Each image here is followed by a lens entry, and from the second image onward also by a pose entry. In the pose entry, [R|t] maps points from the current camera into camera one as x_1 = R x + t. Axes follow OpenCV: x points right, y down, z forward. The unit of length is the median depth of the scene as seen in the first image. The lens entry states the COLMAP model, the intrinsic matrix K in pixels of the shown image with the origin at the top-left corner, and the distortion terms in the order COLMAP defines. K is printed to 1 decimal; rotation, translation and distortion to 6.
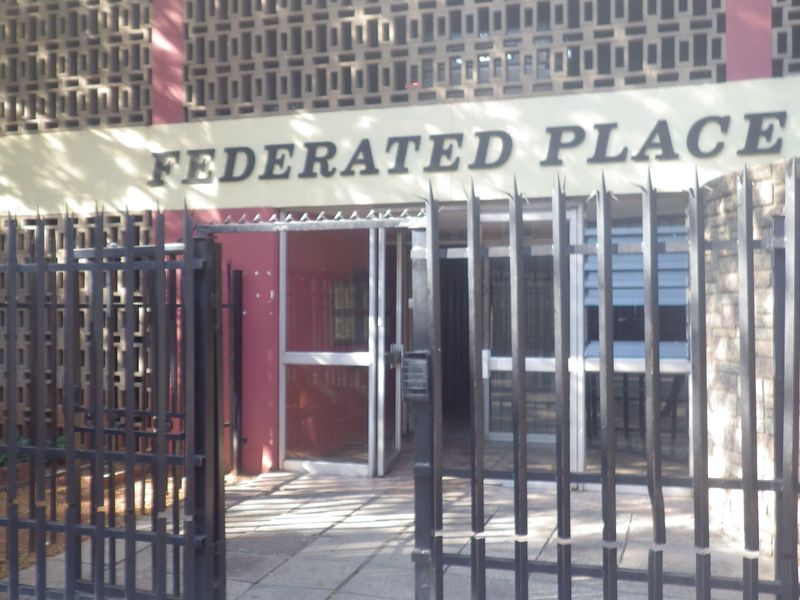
lens RADIAL K [[885.4, 0, 390.7], [0, 885.4, 296.1], [0, 0, 1]] dist [0.002223, -0.013099]
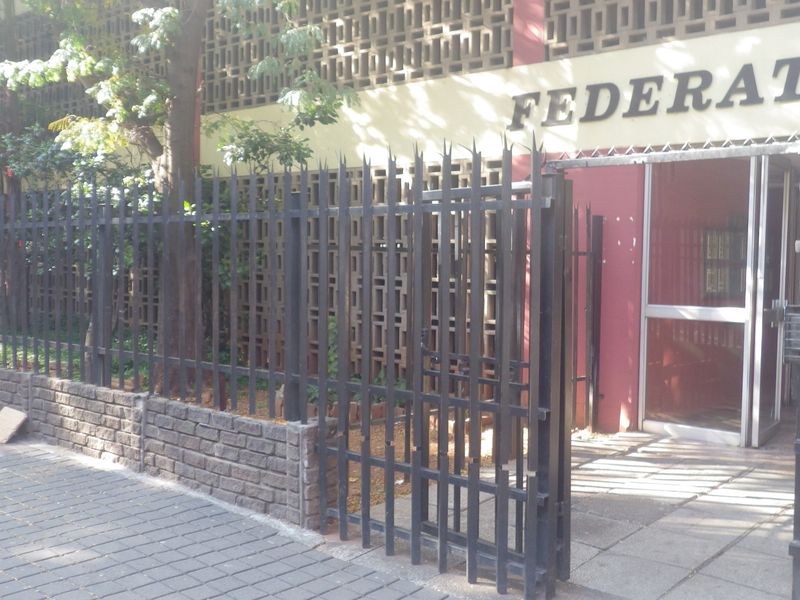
lens RADIAL K [[885.4, 0, 390.7], [0, 885.4, 296.1], [0, 0, 1]] dist [0.002223, -0.013099]
pose [[0.917424, 0.029425, -0.396822, 0.001579], [-0.008459, 0.998479, 0.054481, 0.006680], [0.397821, -0.046625, 0.916277, 0.047759]]
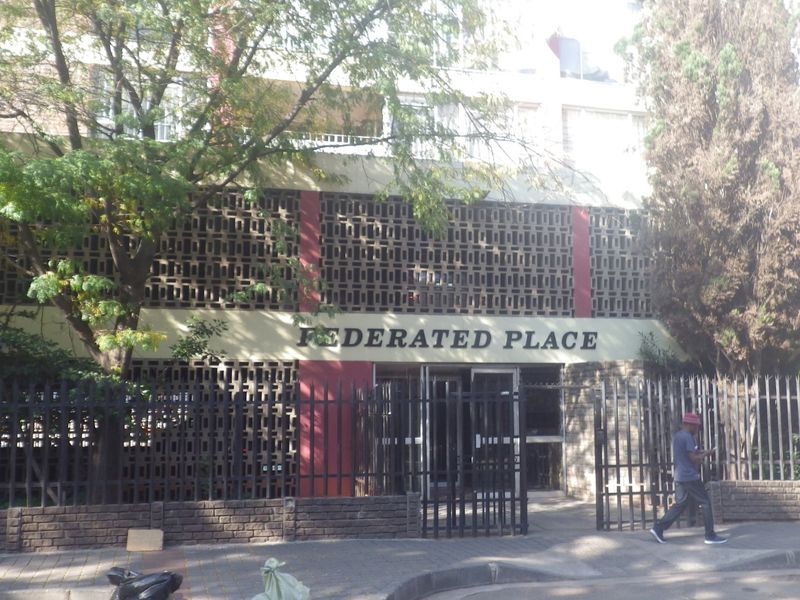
lens RADIAL K [[885.4, 0, 390.7], [0, 885.4, 296.1], [0, 0, 1]] dist [0.002223, -0.013099]
pose [[0.843636, 0.063705, 0.533122, -1.157618], [-0.002644, 0.993417, -0.114523, -0.022725], [-0.536908, 0.095206, 0.838251, -0.647377]]
